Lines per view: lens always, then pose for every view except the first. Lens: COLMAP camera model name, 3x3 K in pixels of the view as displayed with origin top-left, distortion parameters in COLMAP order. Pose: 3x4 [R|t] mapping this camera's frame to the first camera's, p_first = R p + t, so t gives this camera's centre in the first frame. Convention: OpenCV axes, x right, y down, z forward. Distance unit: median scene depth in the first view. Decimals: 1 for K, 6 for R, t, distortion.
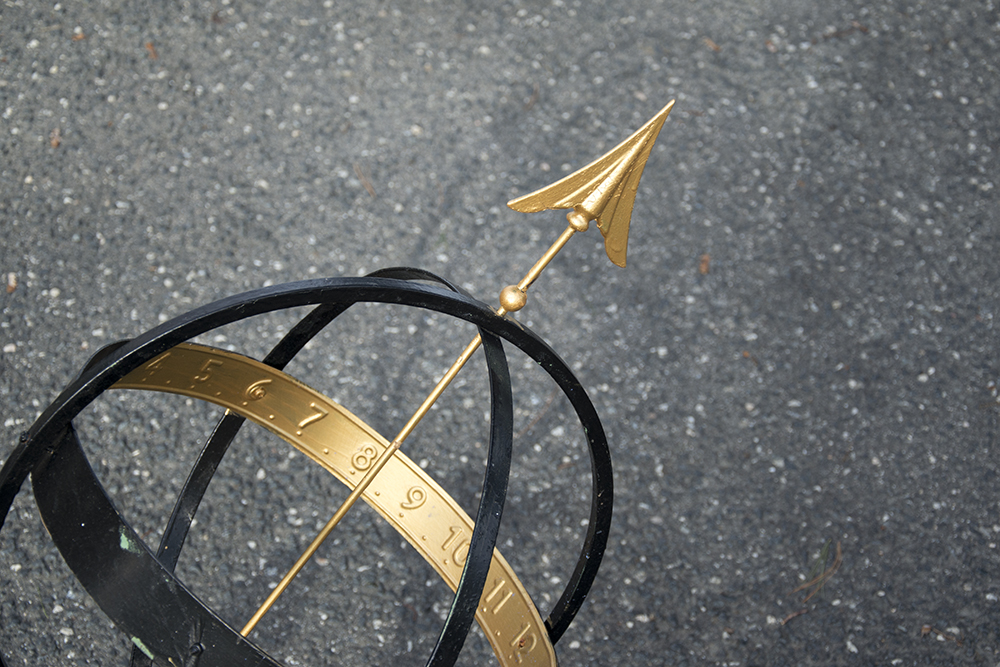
lens RADIAL K [[2032.5, 0, 507.8], [0, 2032.5, 341.2], [0, 0, 1]] dist [0.418840, 0.000000]
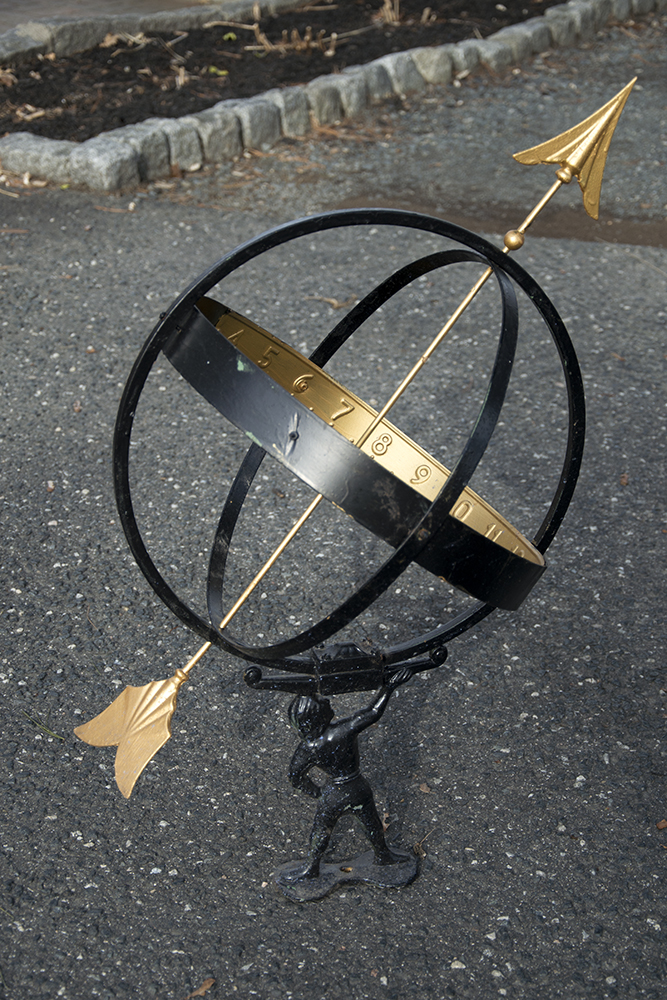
lens RADIAL K [[2032.5, 0, 338.8], [0, 2032.5, 510.6], [0, 0, 1]] dist [0.418840, 0.000000]
pose [[0.999889, 0.000476, -0.014906, -0.057056], [-0.004040, 0.970752, -0.240050, 0.295100], [0.014355, 0.240084, 0.970646, -0.166787]]
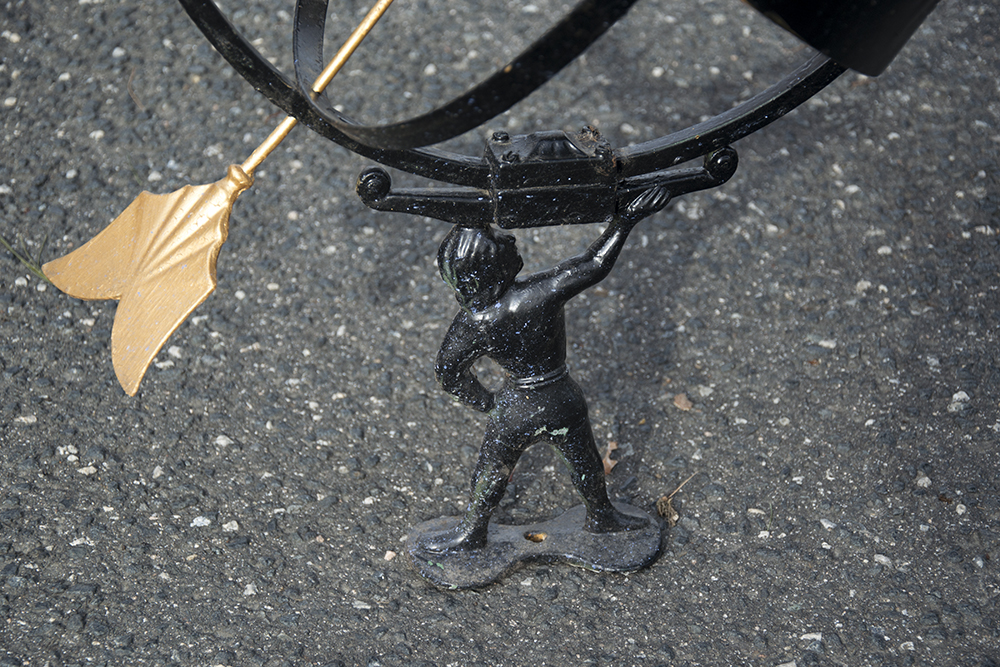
lens RADIAL K [[2632.4, 0, 498.7], [0, 2632.4, 343.8], [0, 0, 1]] dist [0.612907, 0.000000]
pose [[0.997767, 0.048015, -0.046425, -0.047965], [-0.053392, 0.991027, -0.122534, 0.263977], [0.040125, 0.124739, 0.991378, 0.095897]]
